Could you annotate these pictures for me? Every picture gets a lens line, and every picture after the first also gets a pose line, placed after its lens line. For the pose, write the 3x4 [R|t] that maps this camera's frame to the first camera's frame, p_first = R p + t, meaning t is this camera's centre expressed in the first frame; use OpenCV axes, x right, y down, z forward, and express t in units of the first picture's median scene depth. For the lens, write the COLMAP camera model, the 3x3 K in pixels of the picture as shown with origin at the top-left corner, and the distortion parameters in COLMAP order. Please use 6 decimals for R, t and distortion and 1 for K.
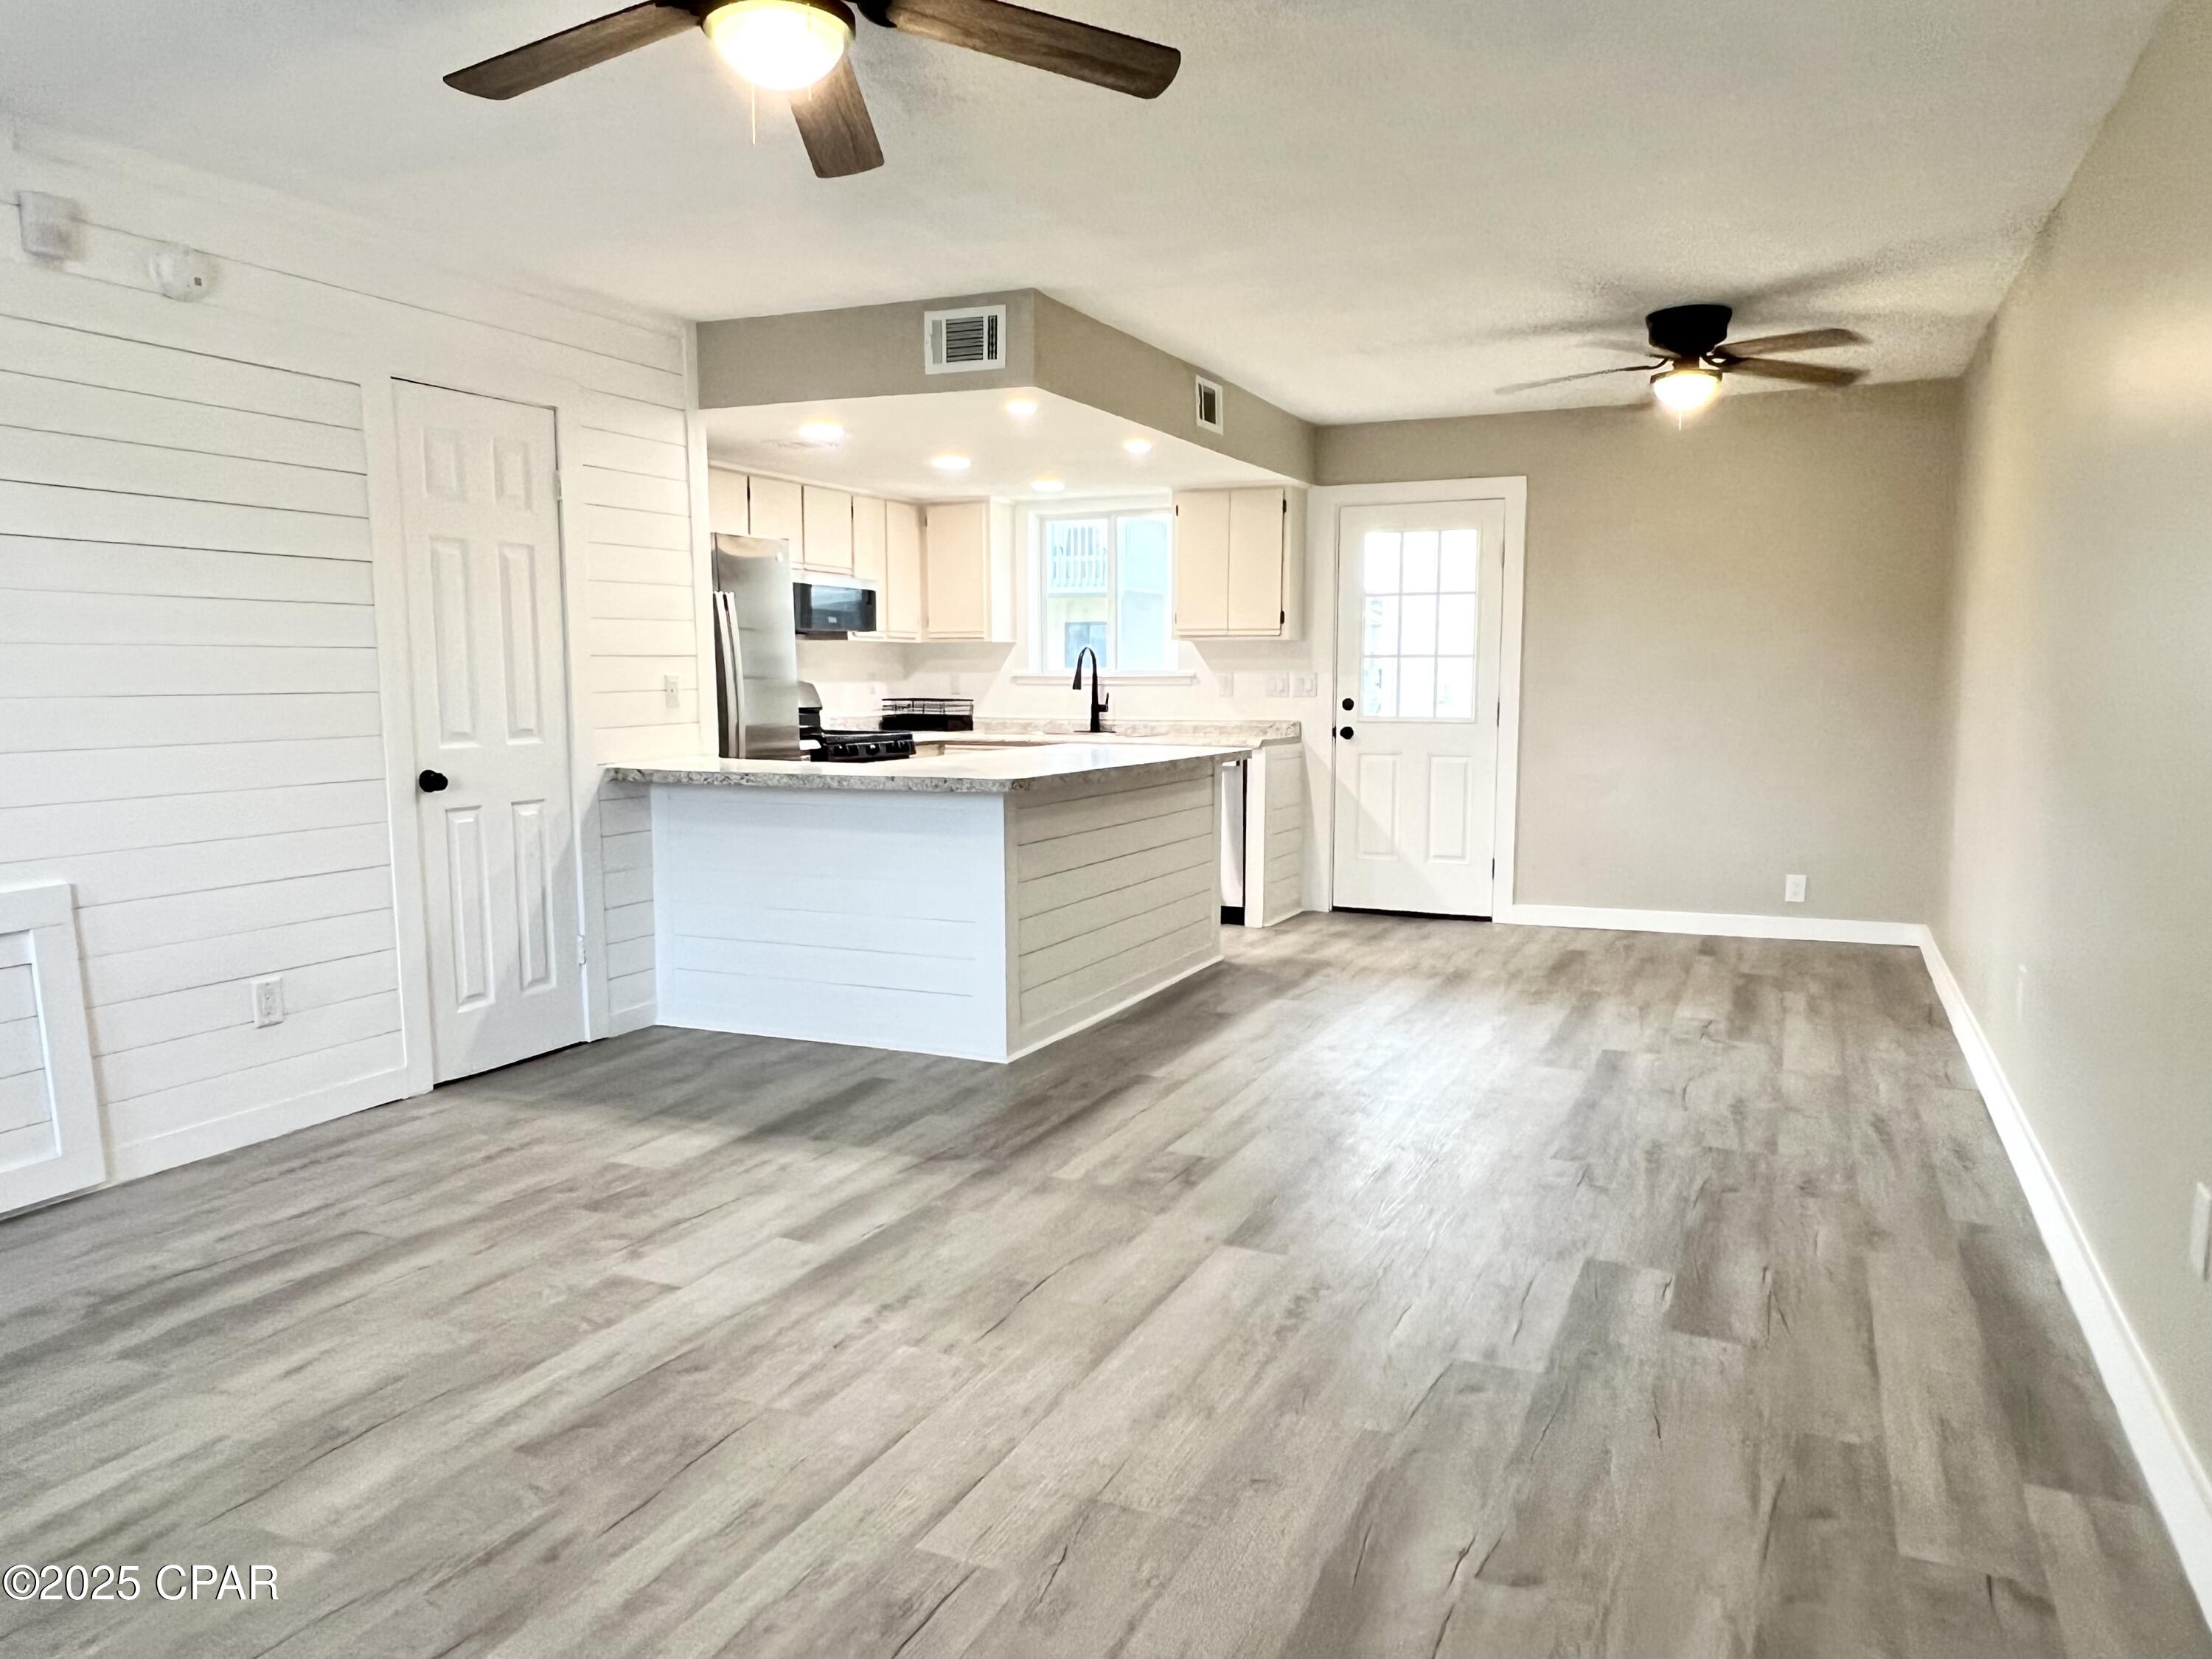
lens RADIAL K [[1543.5, 0, 1098.2], [0, 1543.5, 827.5], [0, 0, 1]] dist [-0.001934, -0.003357]
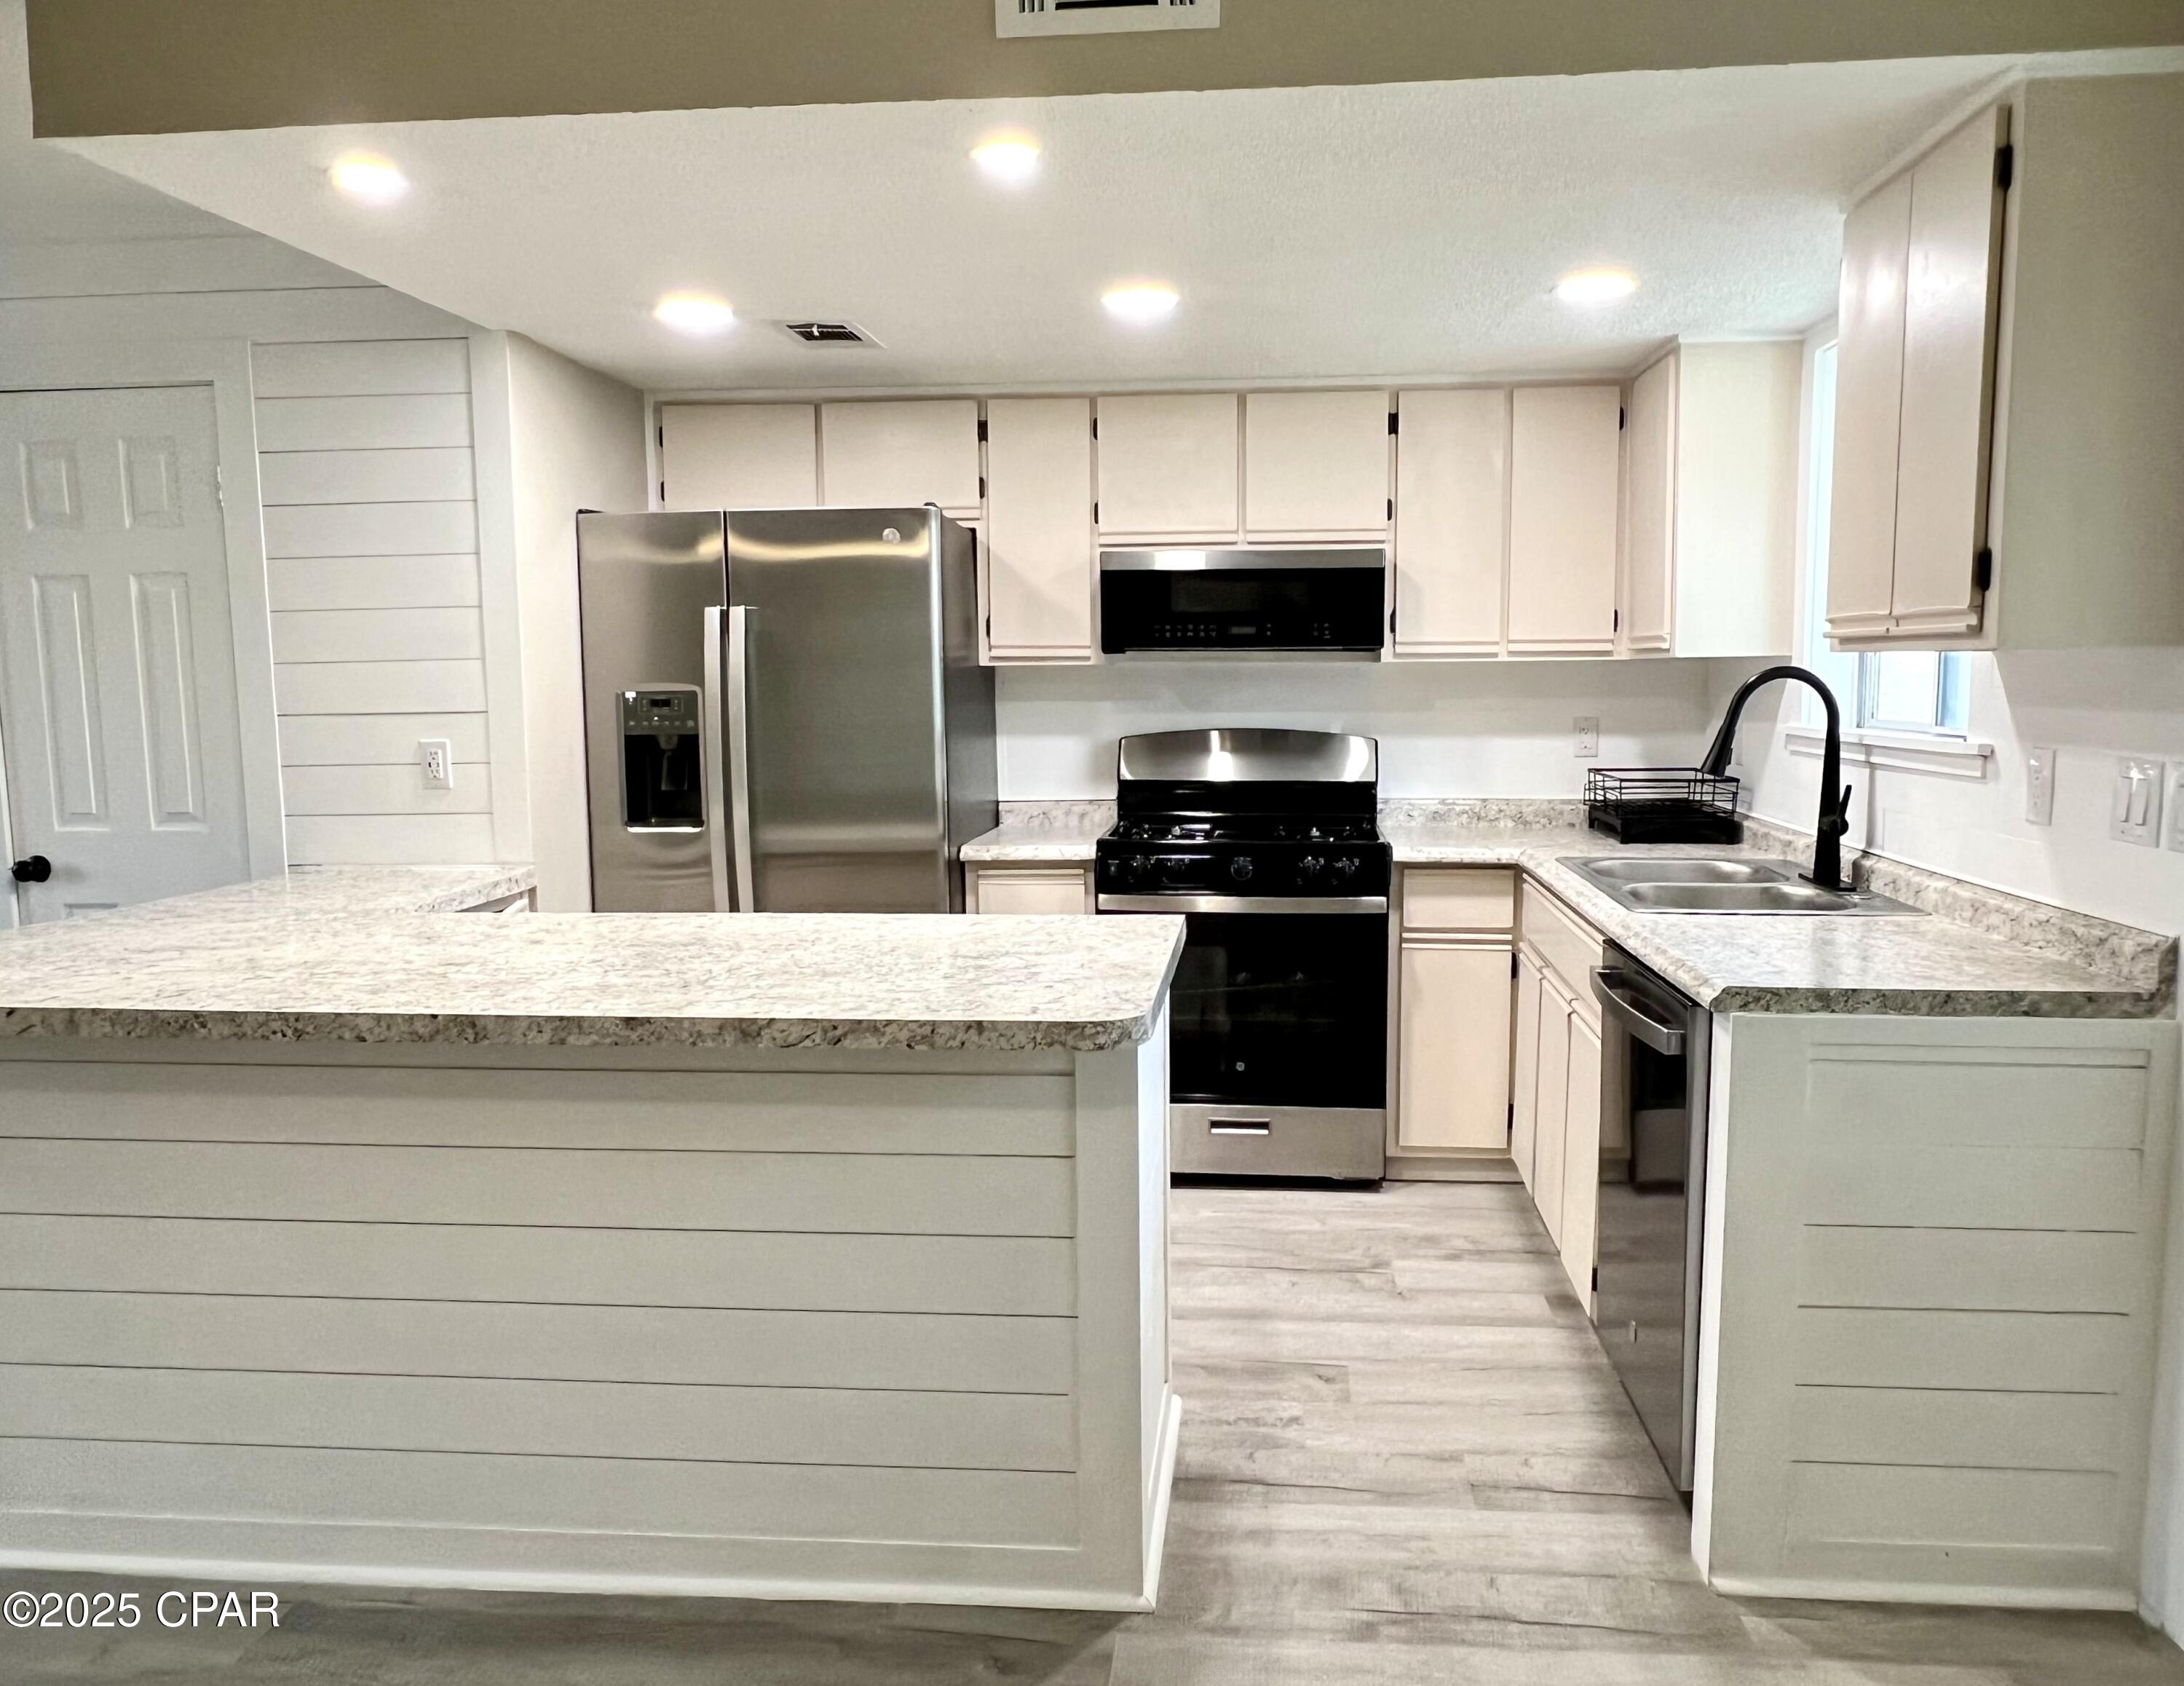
lens RADIAL K [[1527.2, 0, 1148.8], [0, 1527.2, 848.9], [0, 0, 1]] dist [-0.000829, -0.000786]
pose [[0.351816, 0.101364, -0.930565, 0.490436], [-0.084847, 0.993481, 0.076140, -0.138958], [0.932216, 0.052169, 0.358122, 1.131000]]
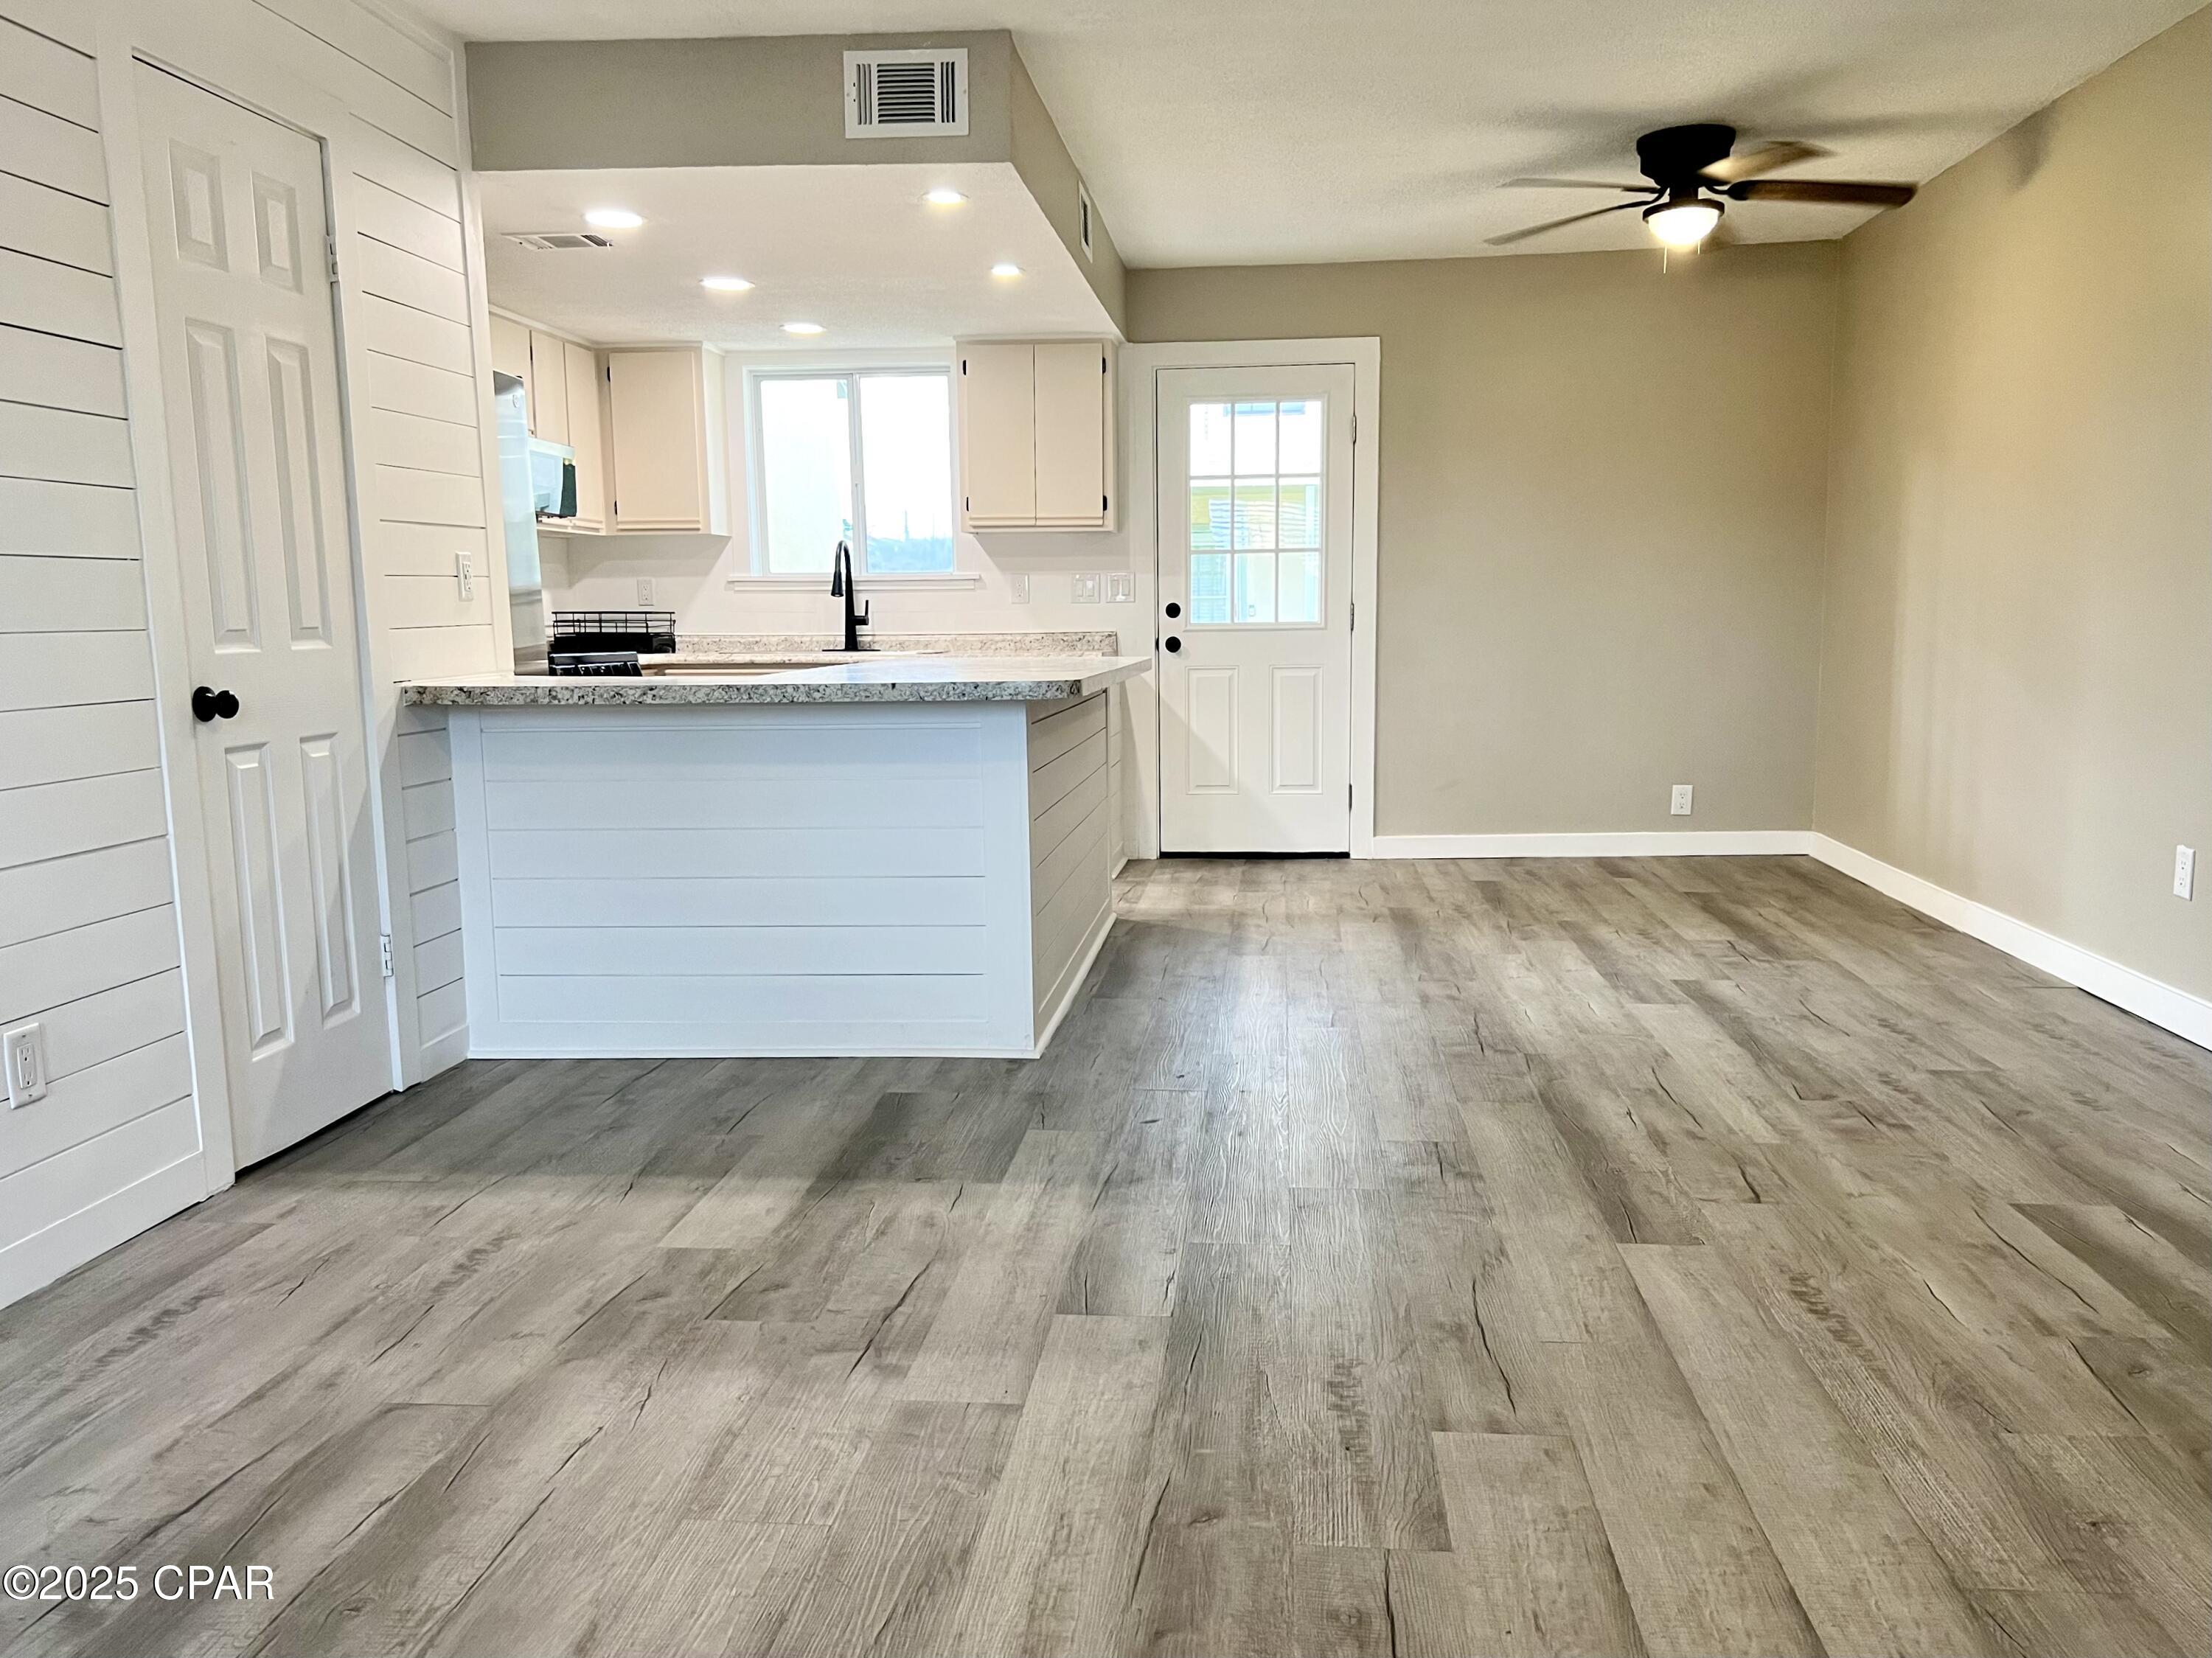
lens RADIAL K [[1778.5, 0, 1123.3], [0, 1778.5, 827.9], [0, 0, 1]] dist [0.050923, -0.056631]
pose [[0.941333, -0.051732, 0.333490, -0.291616], [0.045114, 0.998602, 0.027564, 0.016021], [-0.334450, -0.010902, 0.942351, 0.152660]]
